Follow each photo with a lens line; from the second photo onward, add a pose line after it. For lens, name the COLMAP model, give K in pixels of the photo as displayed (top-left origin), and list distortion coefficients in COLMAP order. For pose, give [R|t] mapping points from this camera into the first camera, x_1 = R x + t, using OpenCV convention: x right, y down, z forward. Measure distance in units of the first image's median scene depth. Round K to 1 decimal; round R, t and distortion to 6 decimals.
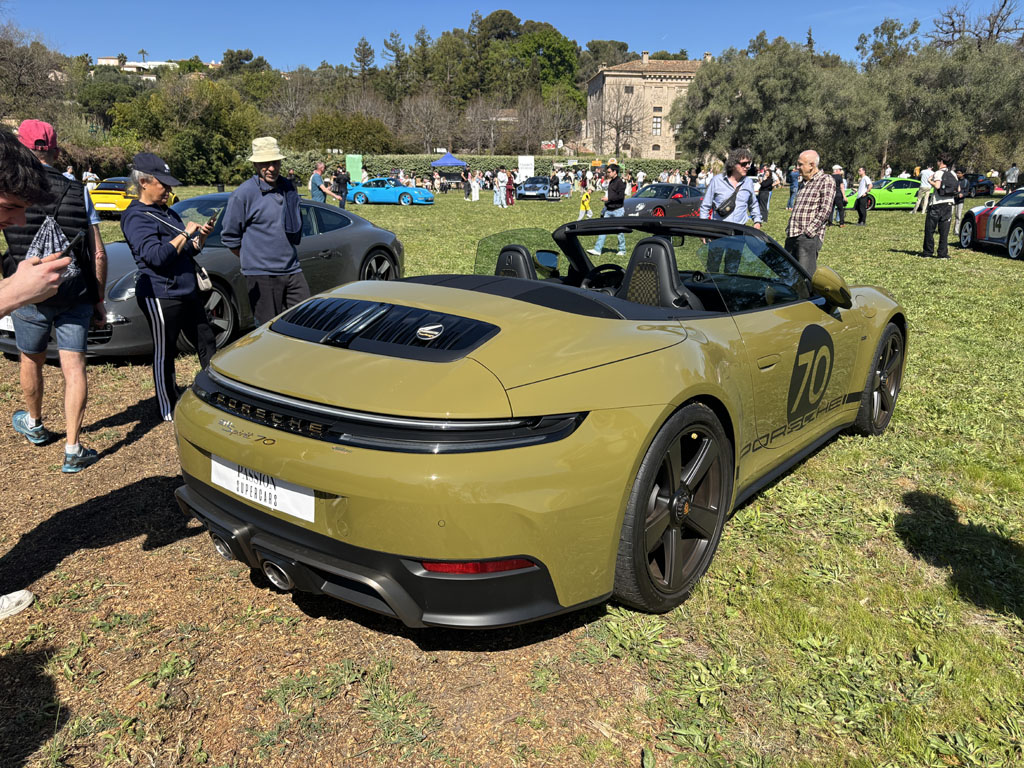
lens RADIAL K [[784.4, 0, 512.0], [0, 784.4, 384.0], [0, 0, 1]] dist [0.021390, -0.012745]
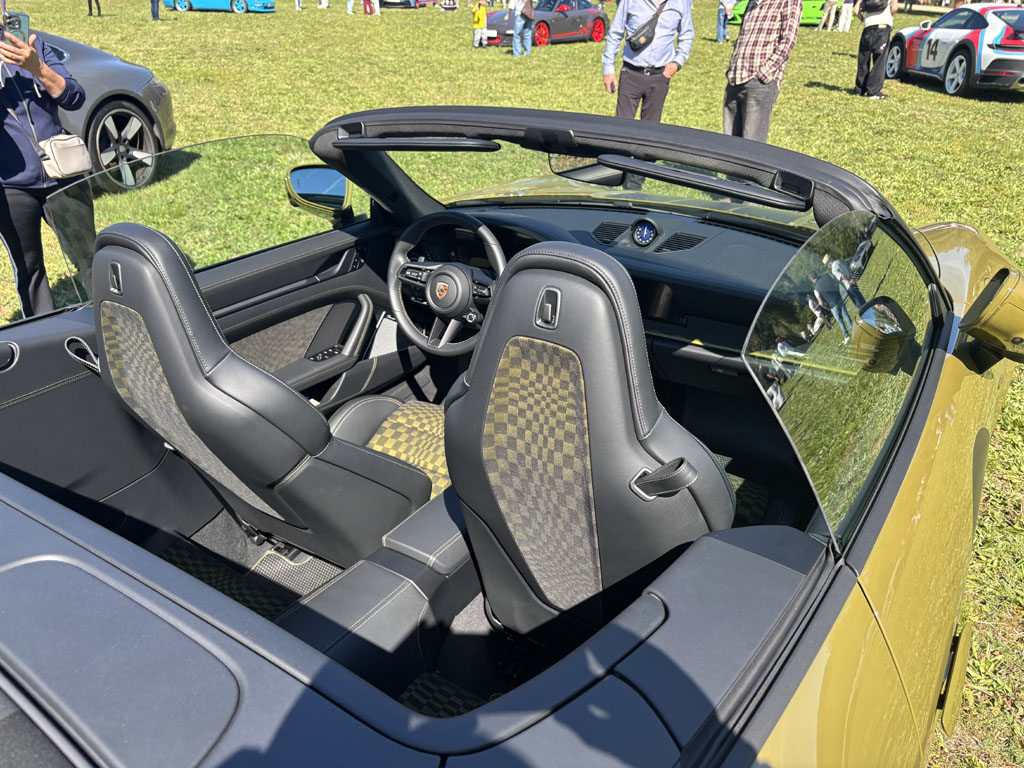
lens RADIAL K [[784.4, 0, 512.0], [0, 784.4, 384.0], [0, 0, 1]] dist [0.021390, -0.012745]
pose [[0.988953, -0.053211, 0.138351, 0.029299], [0.022214, 0.976010, 0.216589, -0.048752], [-0.146557, -0.211123, 0.966410, 0.176841]]
